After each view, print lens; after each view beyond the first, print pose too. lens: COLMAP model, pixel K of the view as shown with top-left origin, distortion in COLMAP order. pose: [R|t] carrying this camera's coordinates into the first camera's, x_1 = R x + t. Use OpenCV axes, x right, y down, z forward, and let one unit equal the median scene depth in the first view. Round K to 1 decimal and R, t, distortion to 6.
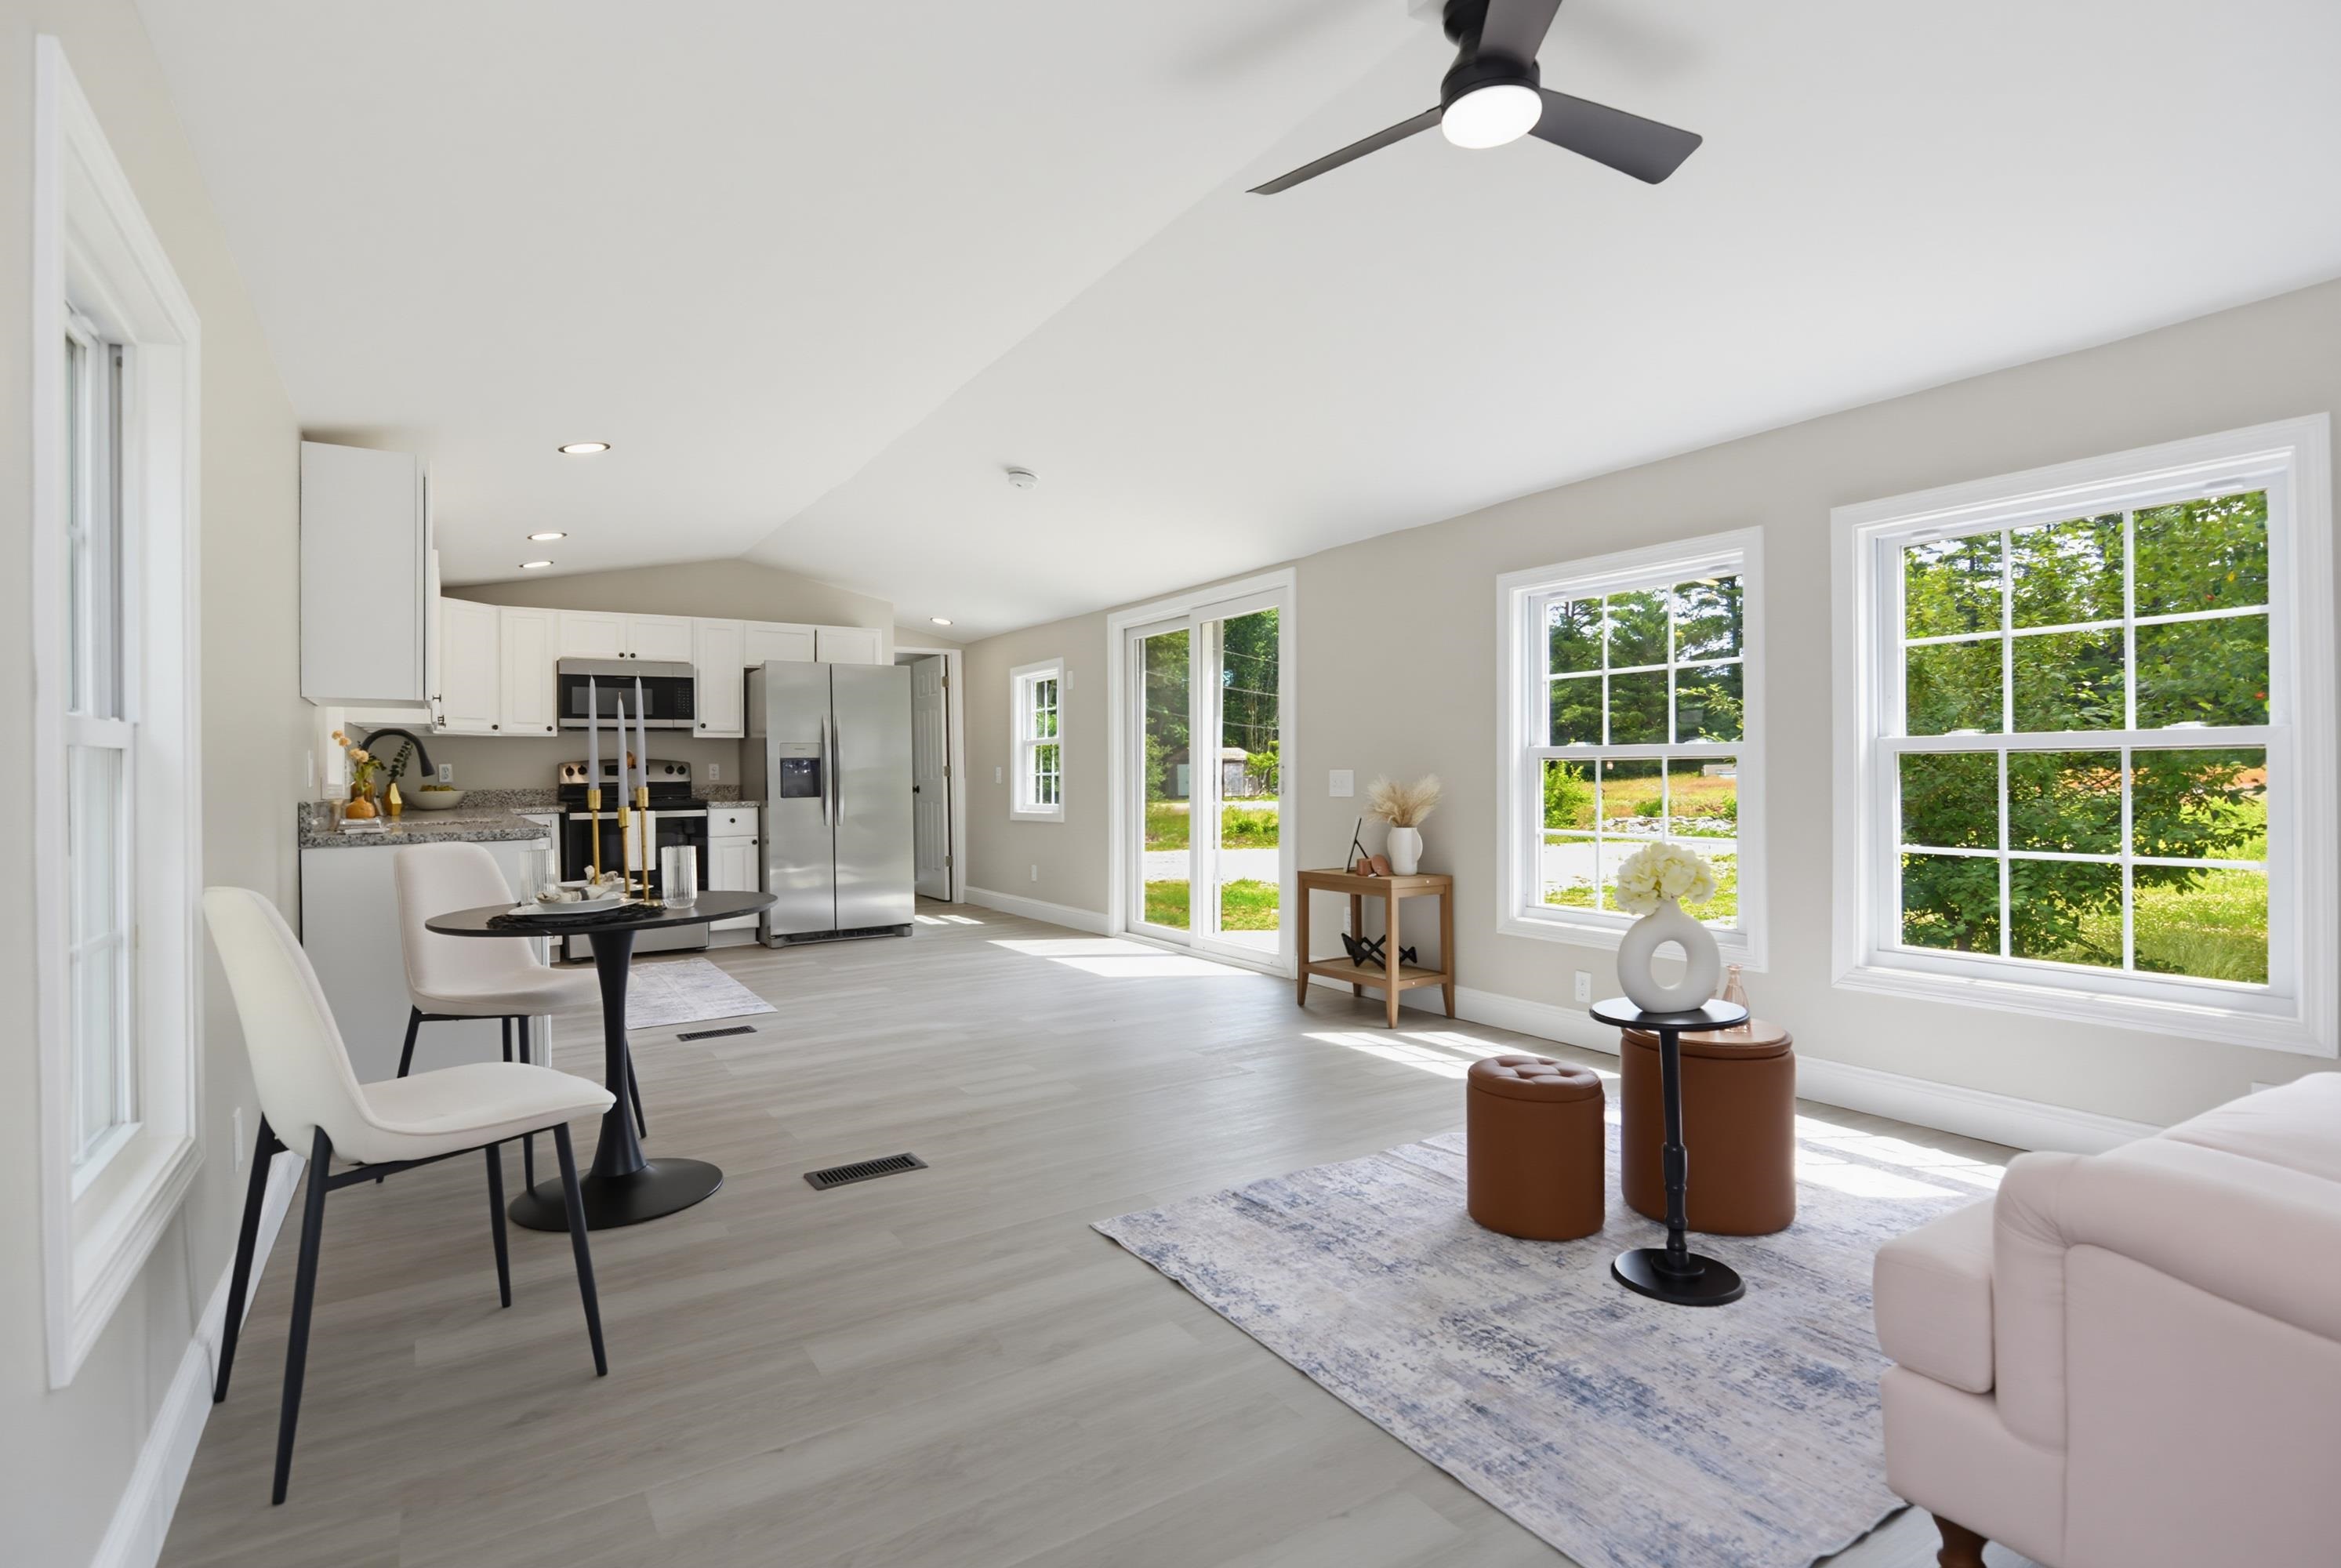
lens RADIAL K [[1149.4, 0, 1173.4], [0, 1149.4, 772.5], [0, 0, 1]] dist [0.019951, -0.021472]
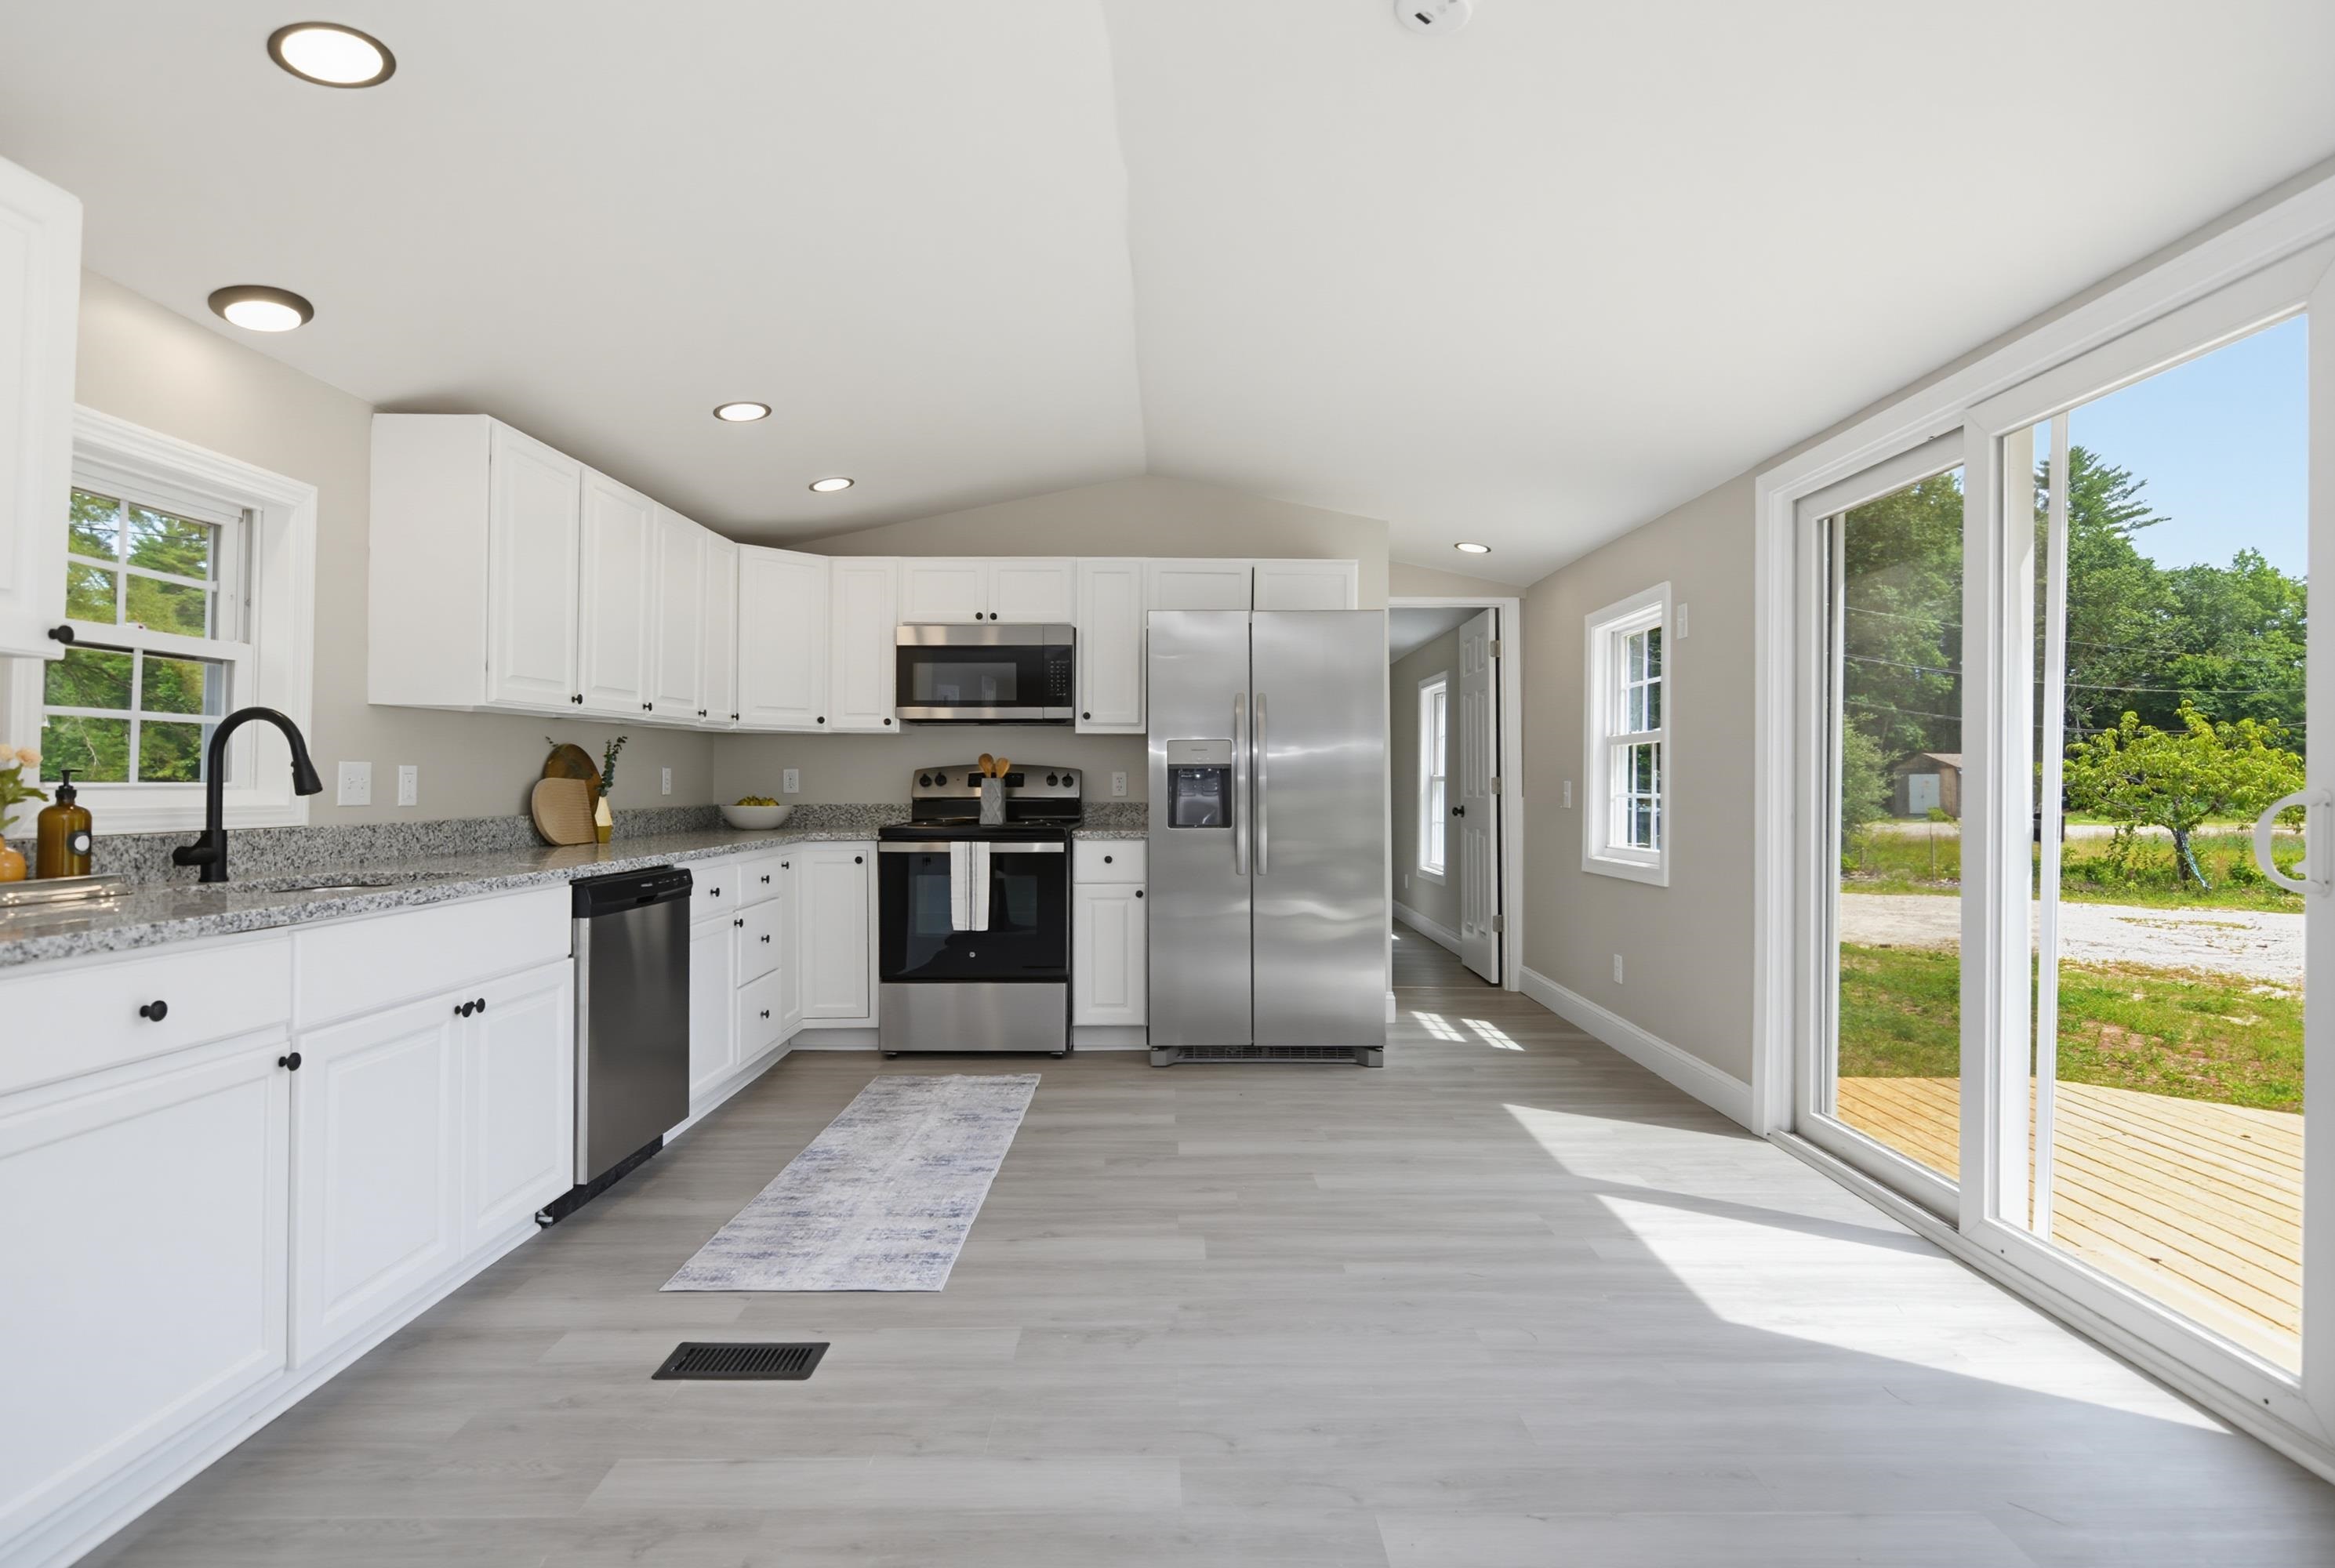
lens RADIAL K [[1146.4, 0, 1170.4], [0, 1146.4, 772.6], [0, 0, 1]] dist [0.019951, -0.021472]
pose [[0.843977, 0.010720, -0.536273, -0.003589], [-0.013258, 0.999912, -0.000877, -0.007251], [0.536216, 0.007851, 0.844044, 0.451914]]
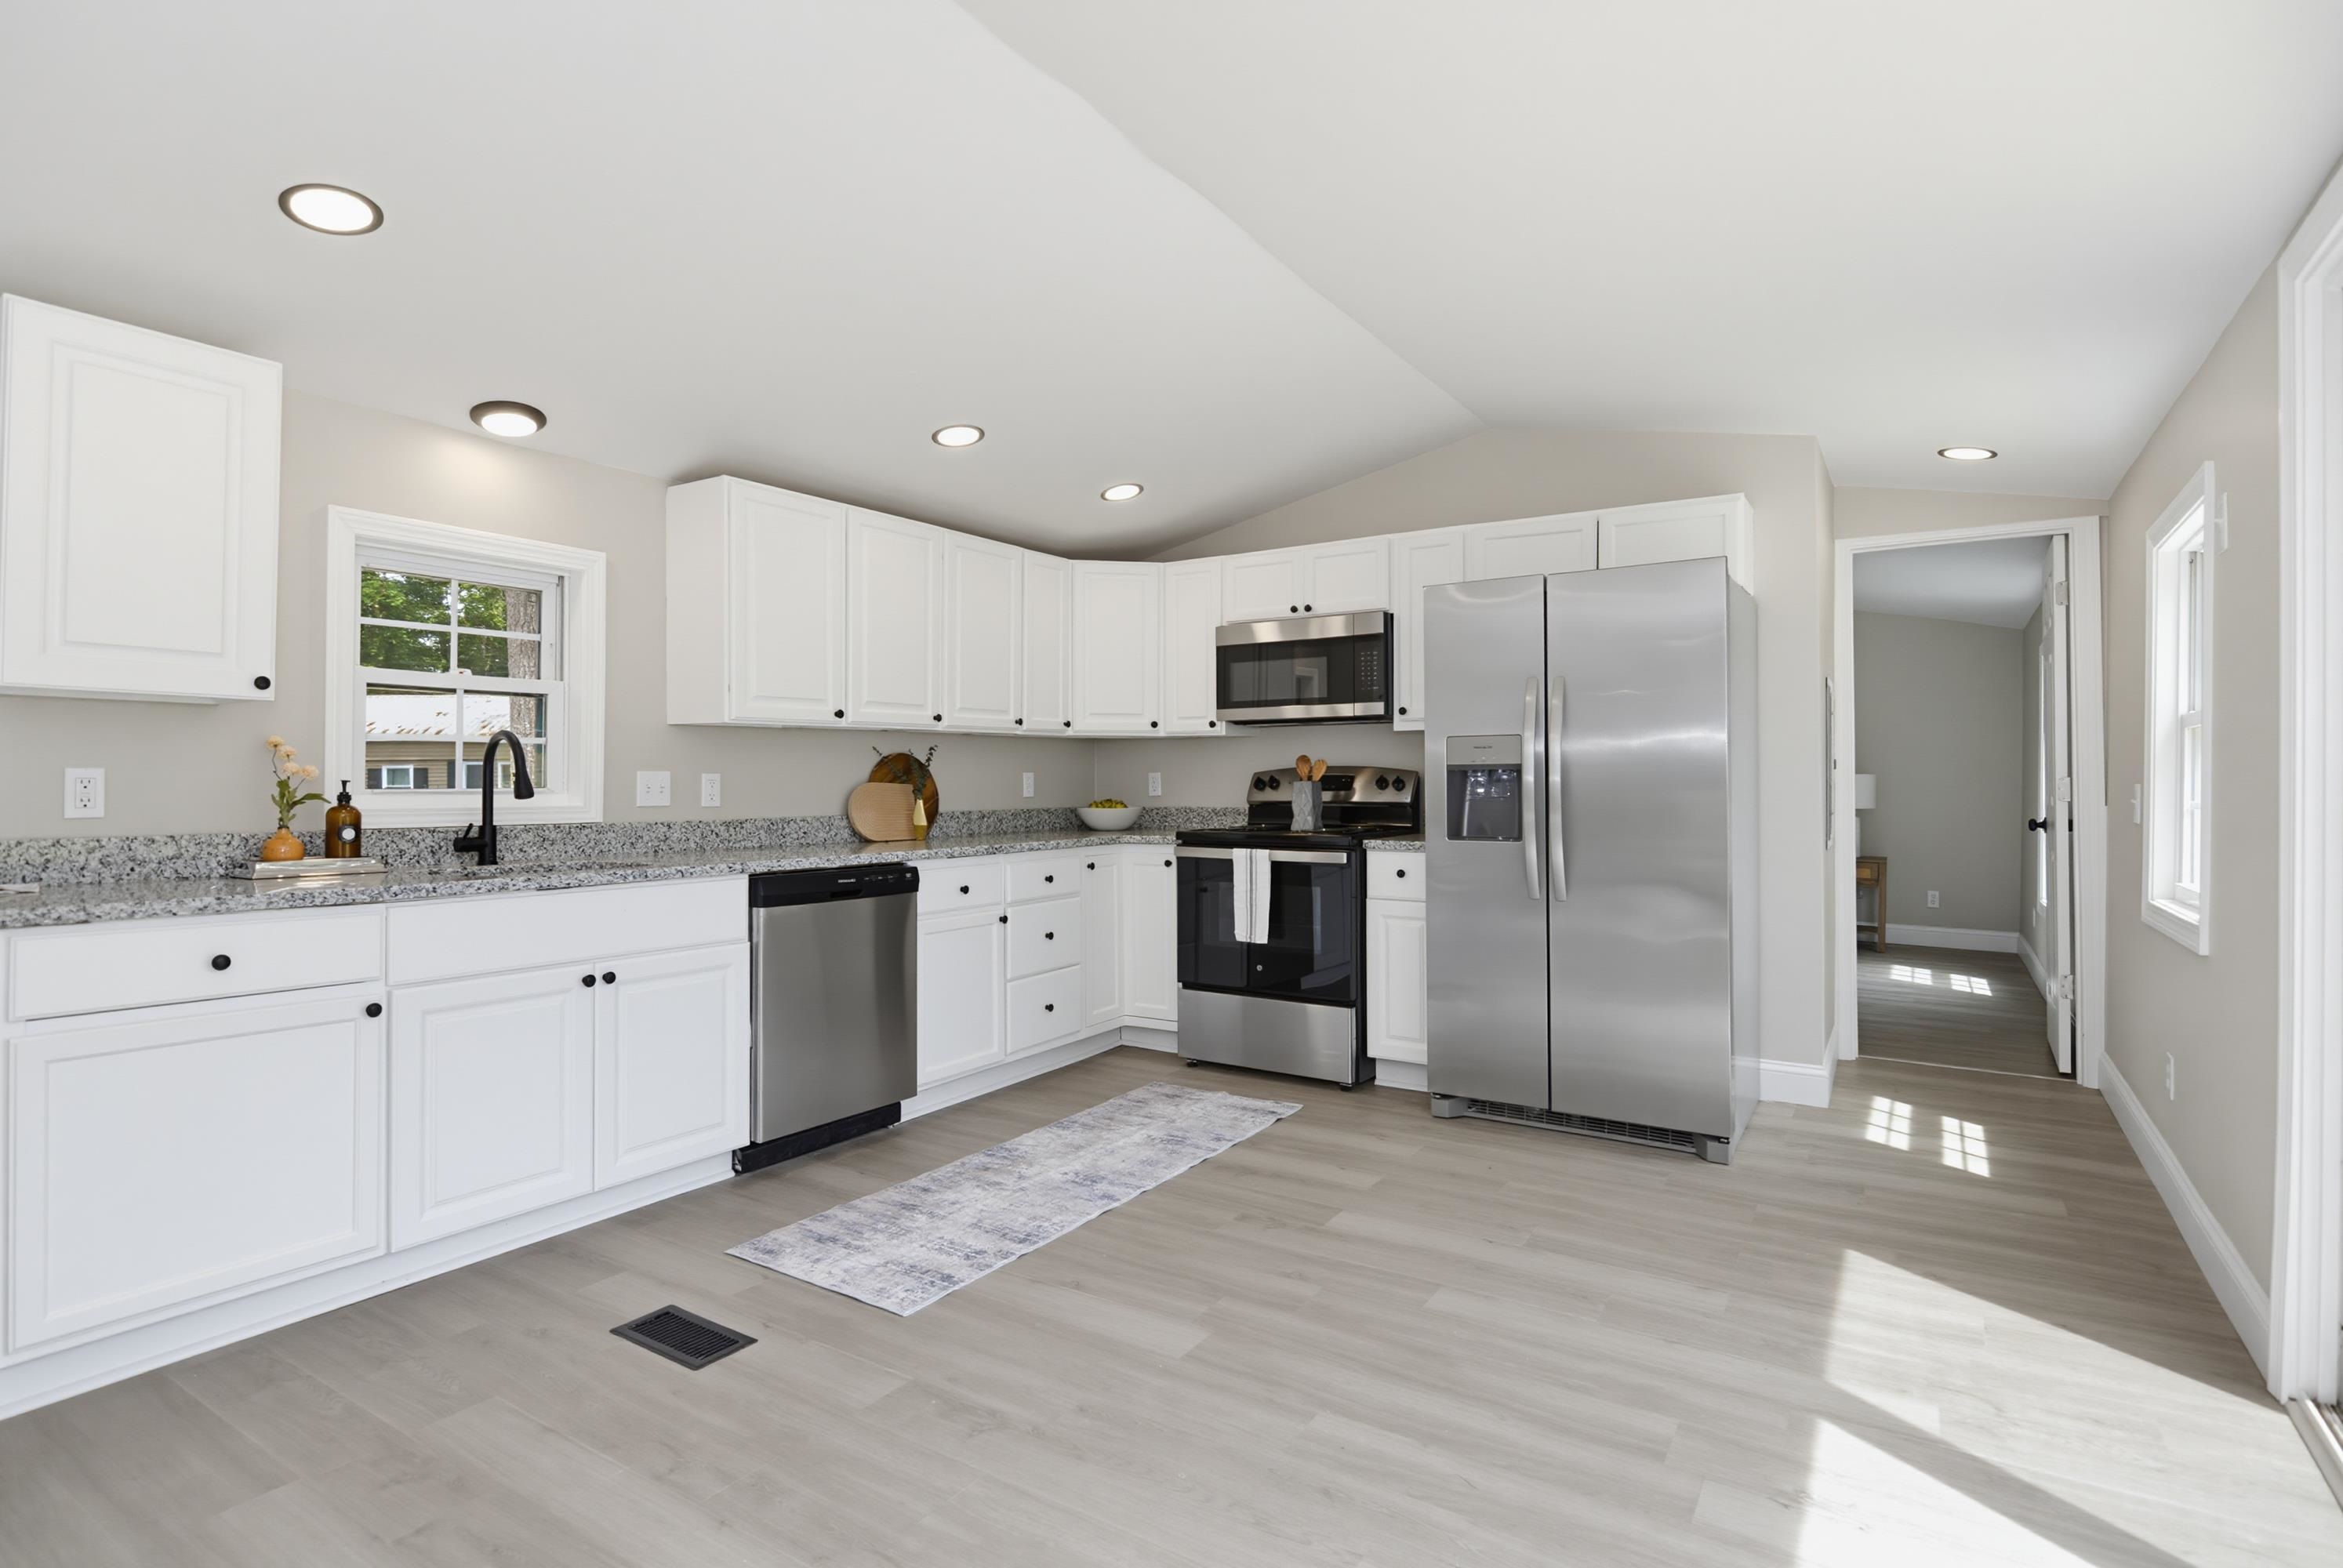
lens RADIAL K [[1136.8, 0, 1187.5], [0, 1136.8, 775.9], [0, 0, 1]] dist [0.016797, -0.017016]
pose [[0.422052, 0.009326, -0.906523, 0.085644], [-0.005142, 0.999956, 0.007893, -0.010663], [0.906557, 0.001330, 0.422082, 0.638793]]
